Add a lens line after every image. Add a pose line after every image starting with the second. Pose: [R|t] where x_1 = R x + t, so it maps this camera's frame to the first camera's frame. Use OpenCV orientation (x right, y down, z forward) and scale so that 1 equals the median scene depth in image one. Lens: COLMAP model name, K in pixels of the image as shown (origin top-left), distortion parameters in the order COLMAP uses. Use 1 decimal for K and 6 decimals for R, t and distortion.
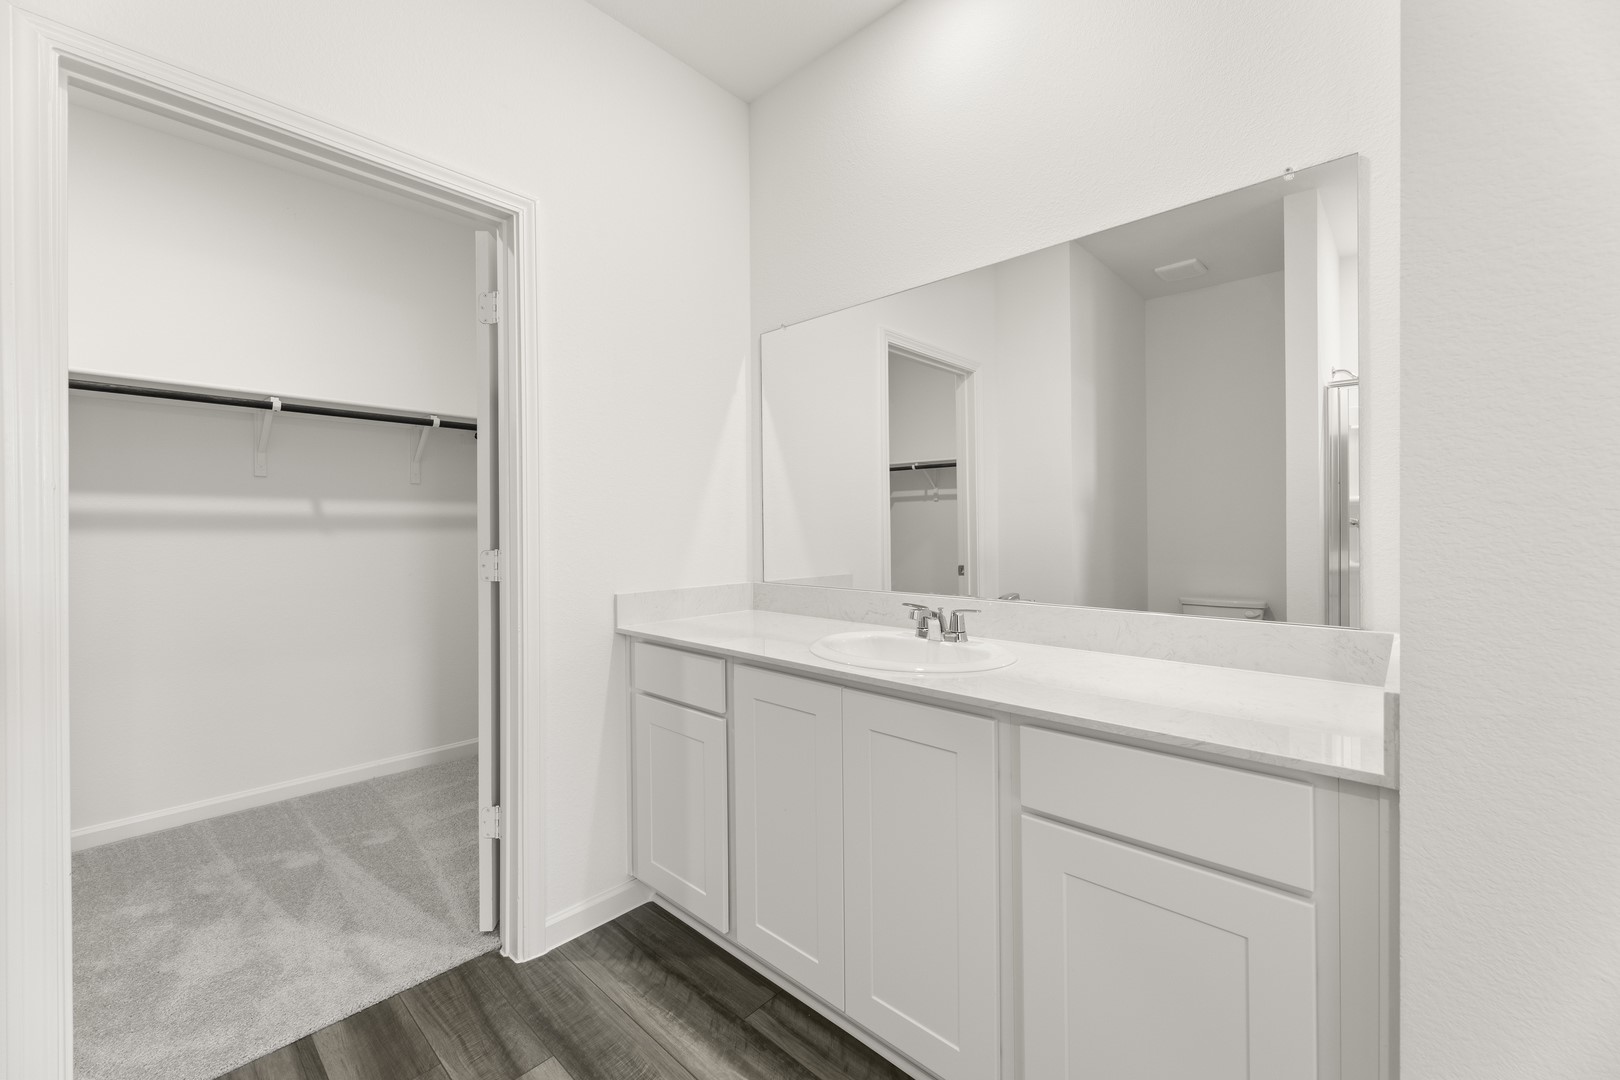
lens RADIAL K [[639.6, 0, 815.6], [0, 639.6, 535.7], [0, 0, 1]] dist [0.000196, 0.000251]
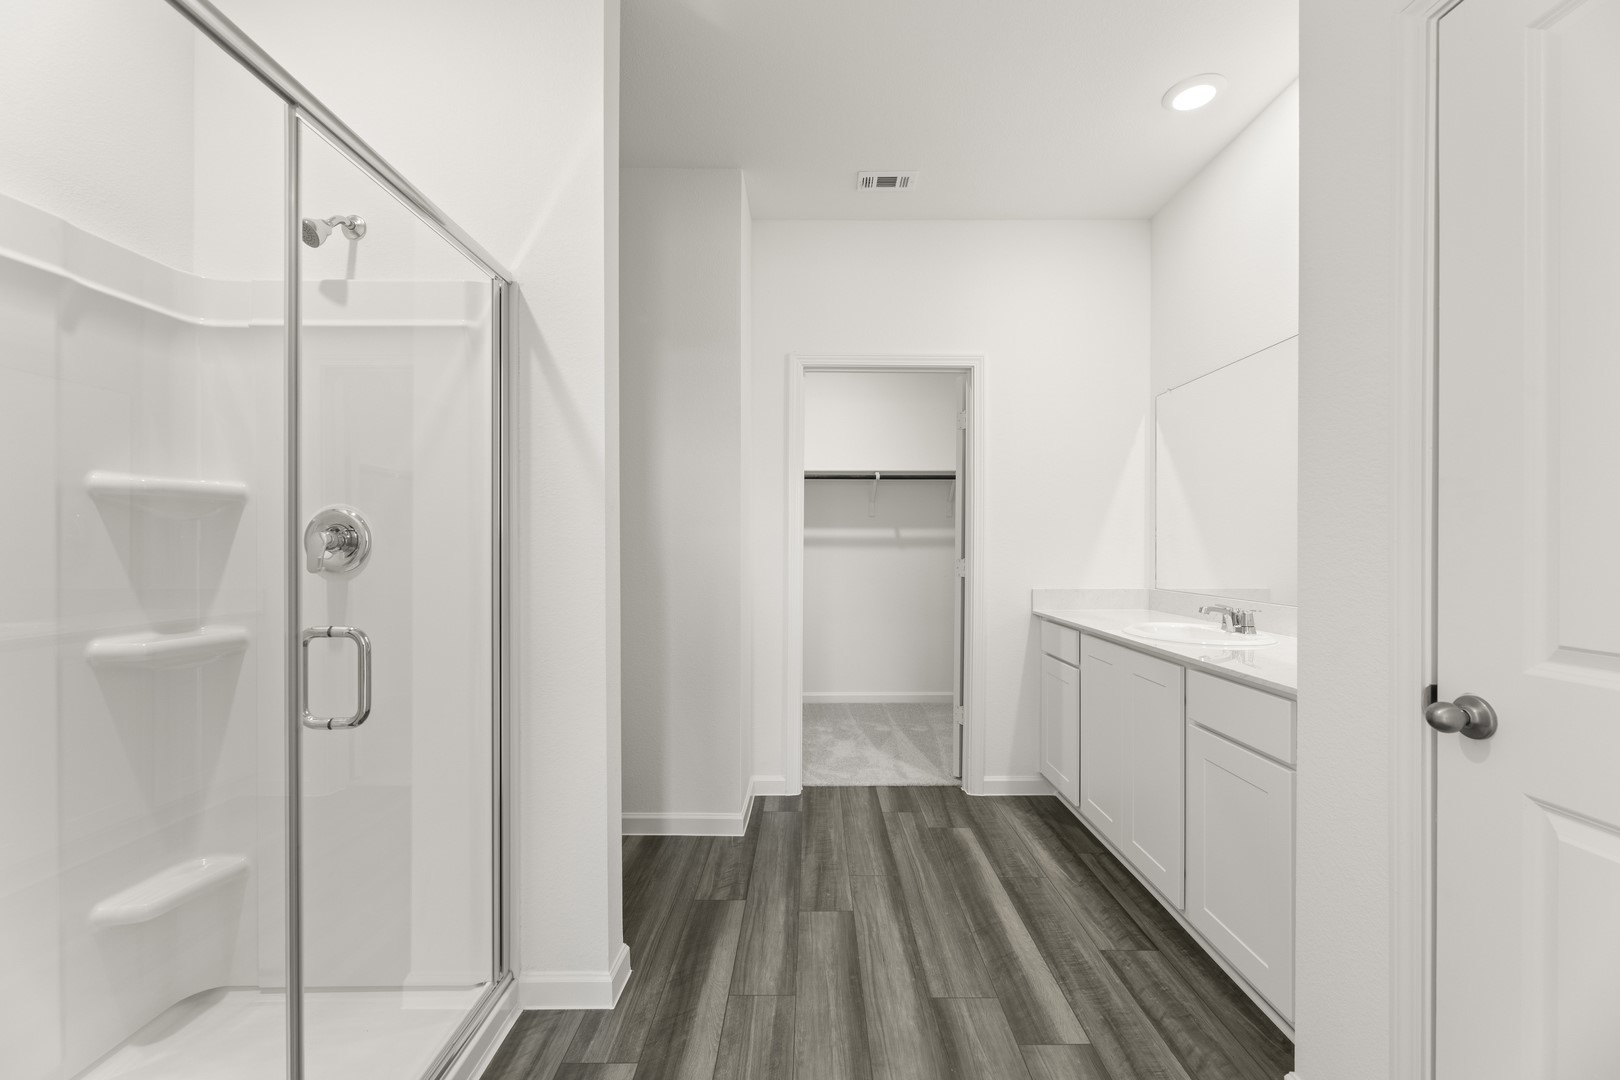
lens RADIAL K [[653.4, 0, 811.0], [0, 653.4, 548.9], [0, 0, 1]] dist [-0.000178, 0.000034]
pose [[0.668733, 0.006247, -0.743476, 0.545285], [-0.011684, 0.999930, -0.002108, 0.004431], [0.743411, 0.010096, 0.668759, -0.497347]]
